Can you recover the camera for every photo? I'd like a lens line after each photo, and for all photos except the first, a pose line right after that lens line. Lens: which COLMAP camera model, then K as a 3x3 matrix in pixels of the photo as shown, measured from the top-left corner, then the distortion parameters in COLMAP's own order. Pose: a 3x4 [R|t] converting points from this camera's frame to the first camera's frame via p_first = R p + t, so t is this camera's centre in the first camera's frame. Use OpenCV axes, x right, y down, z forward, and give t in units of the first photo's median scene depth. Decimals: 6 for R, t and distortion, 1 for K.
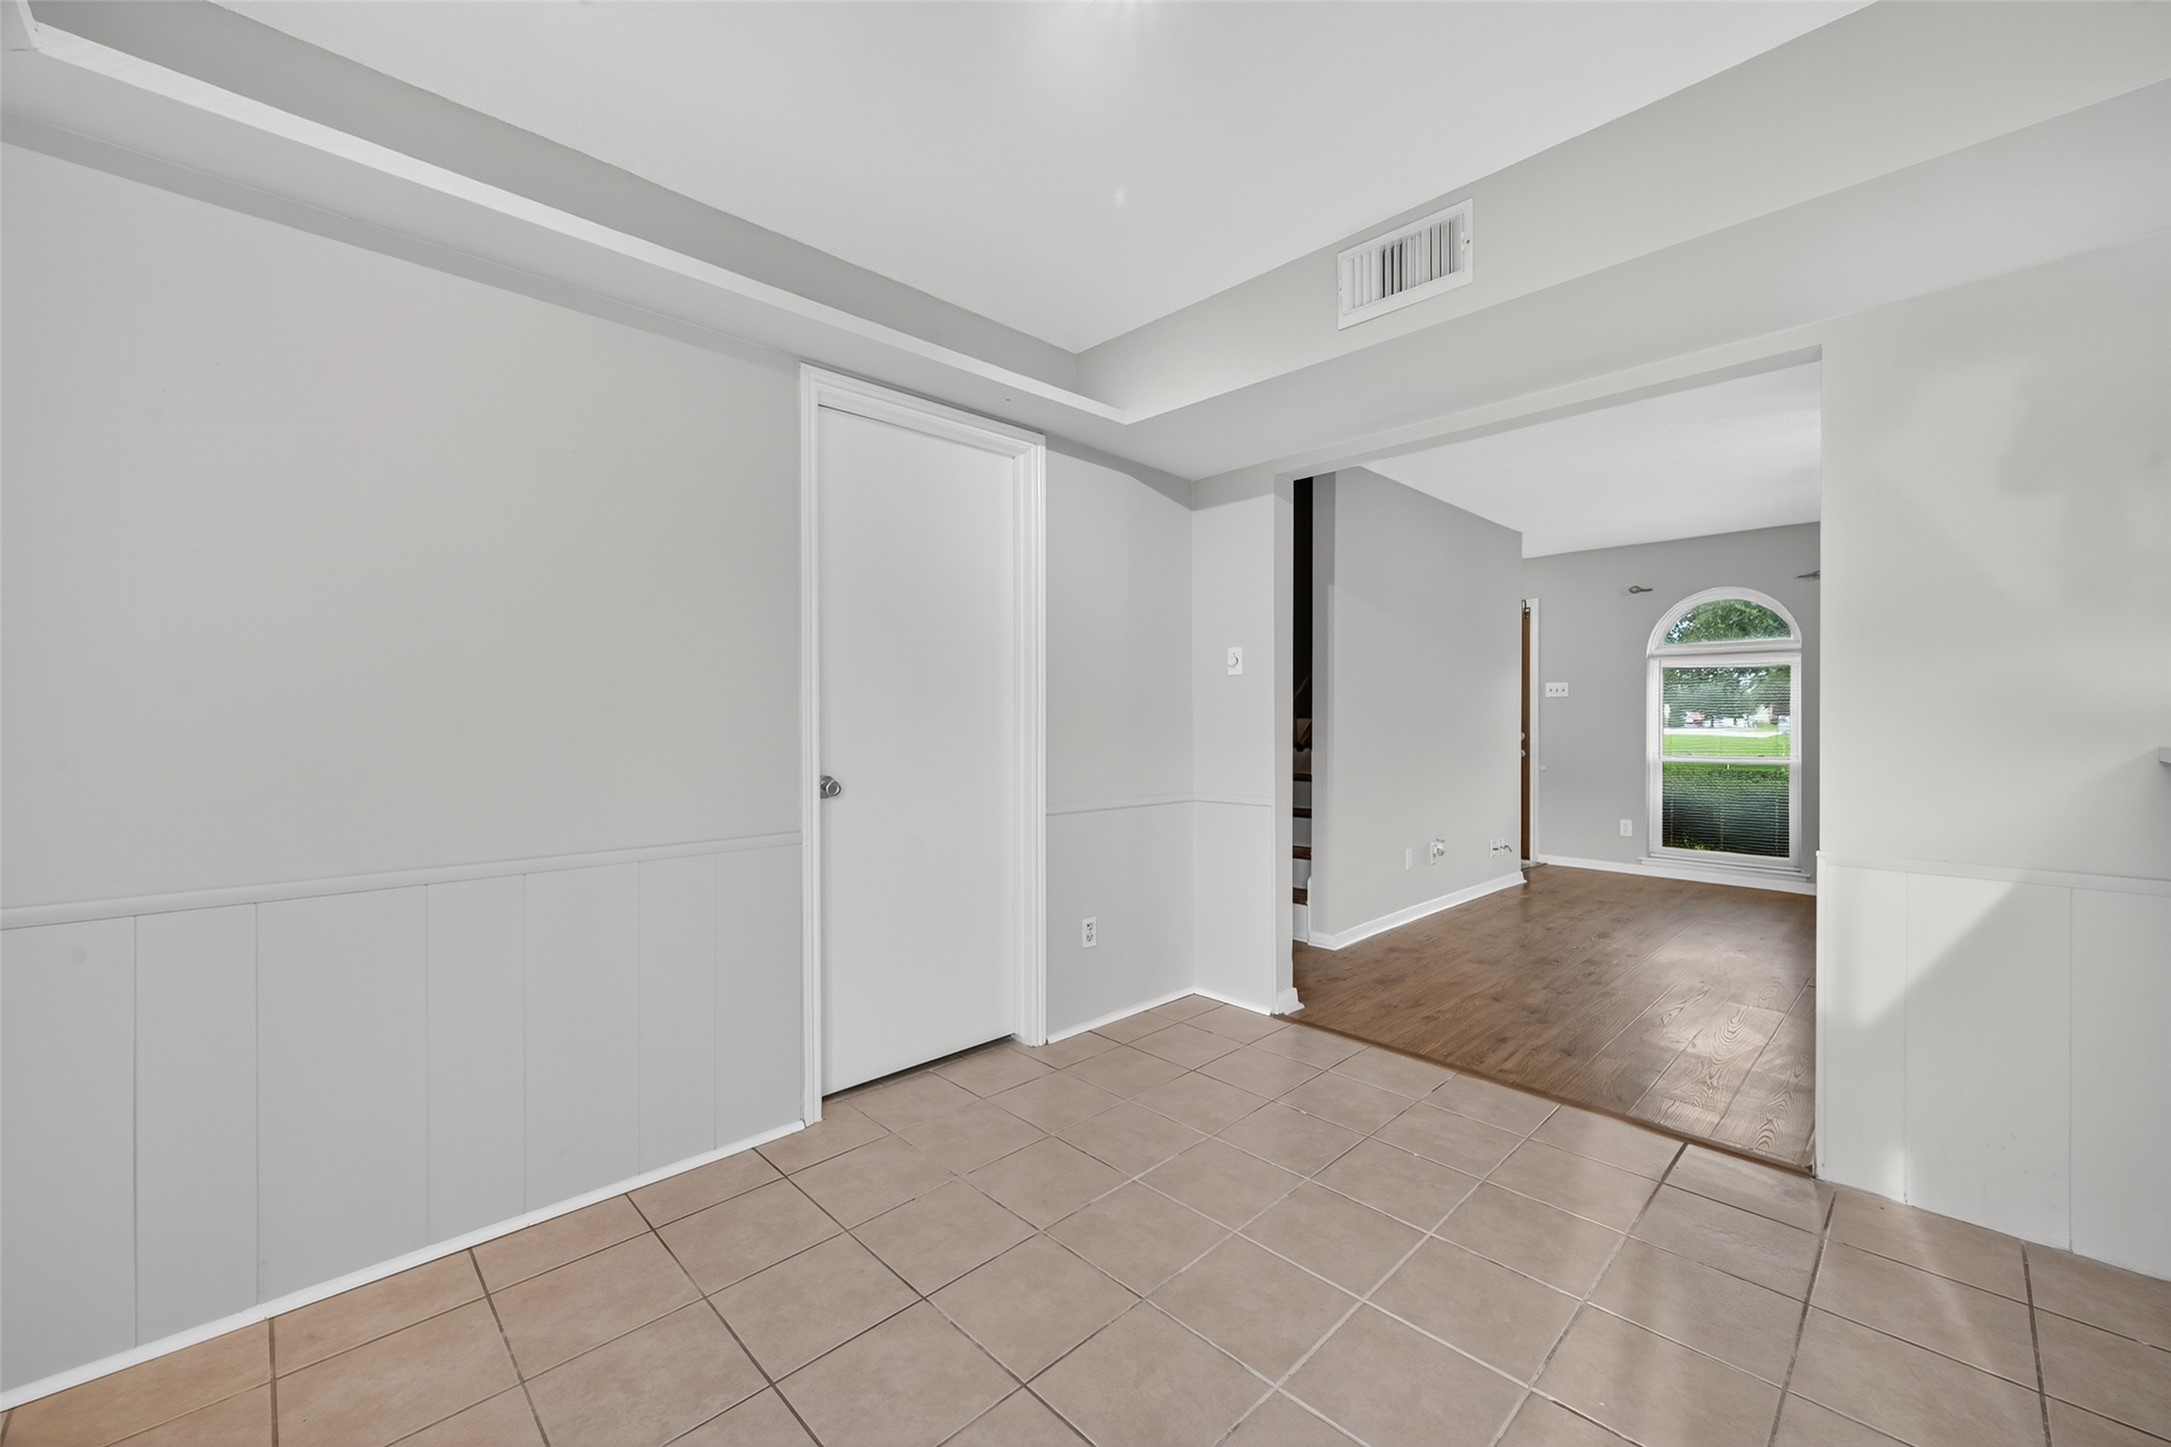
lens RADIAL K [[843.0, 0, 1088.2], [0, 843.0, 722.8], [0, 0, 1]] dist [0.003725, -0.001163]
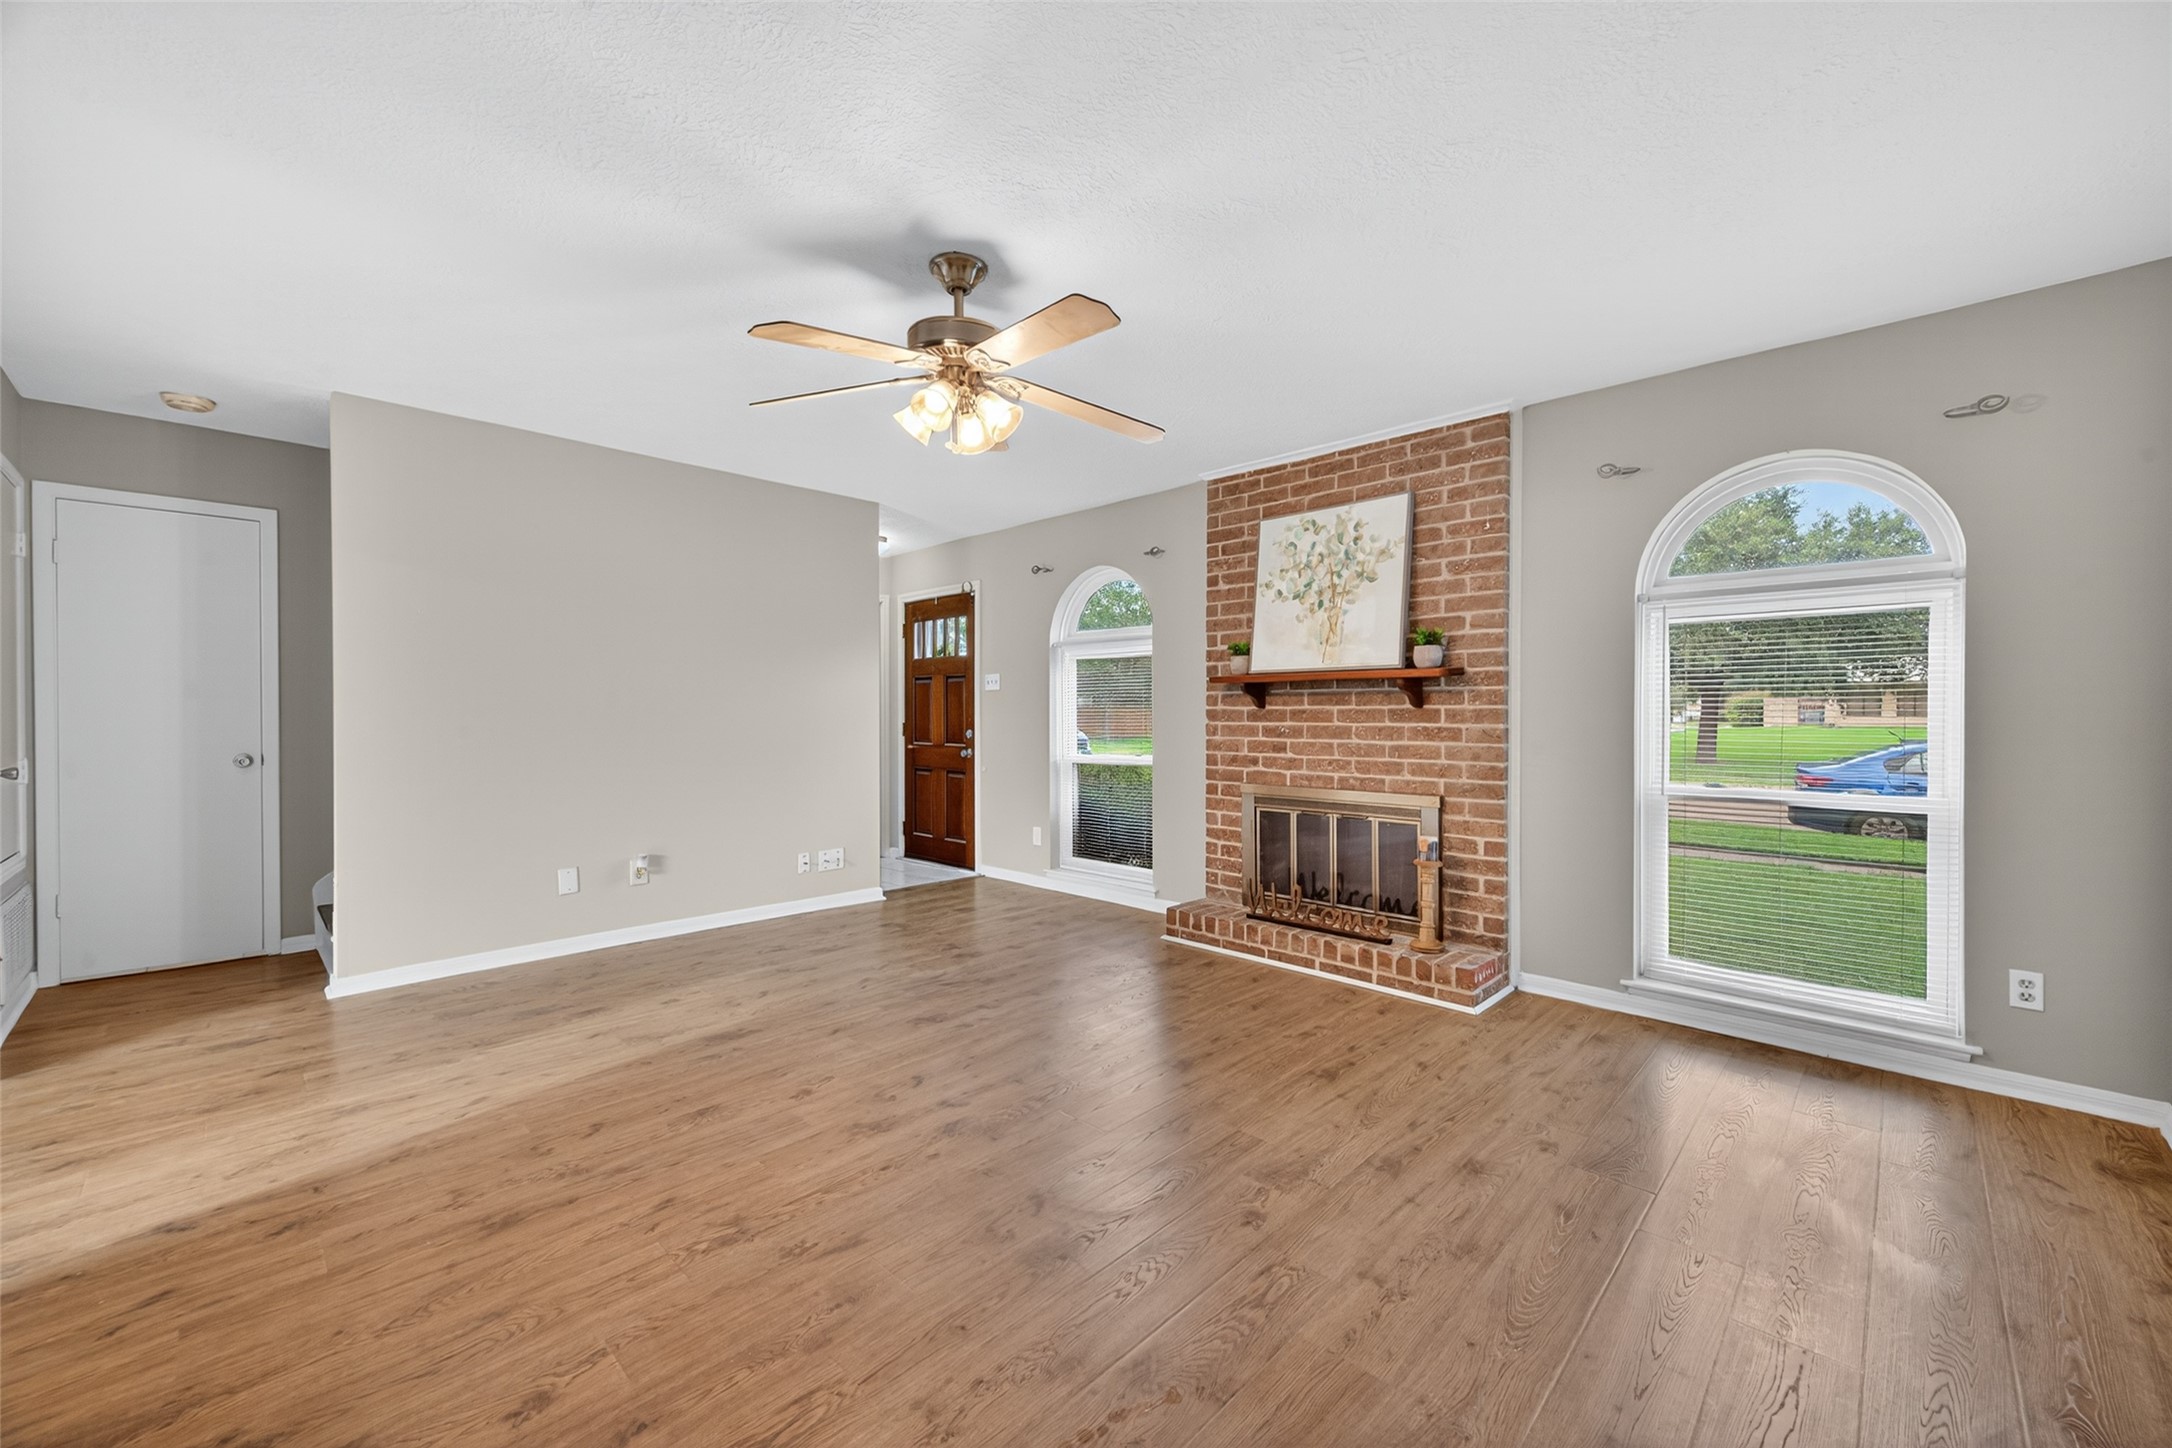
lens RADIAL K [[843.4, 0, 1116.9], [0, 843.4, 717.9], [0, 0, 1]] dist [0.003725, -0.001163]
pose [[0.998845, 0.000279, 0.048052, 0.685060], [-0.000117, 0.999994, -0.003377, 0.002352], [-0.048052, 0.003367, 0.998839, 0.105183]]
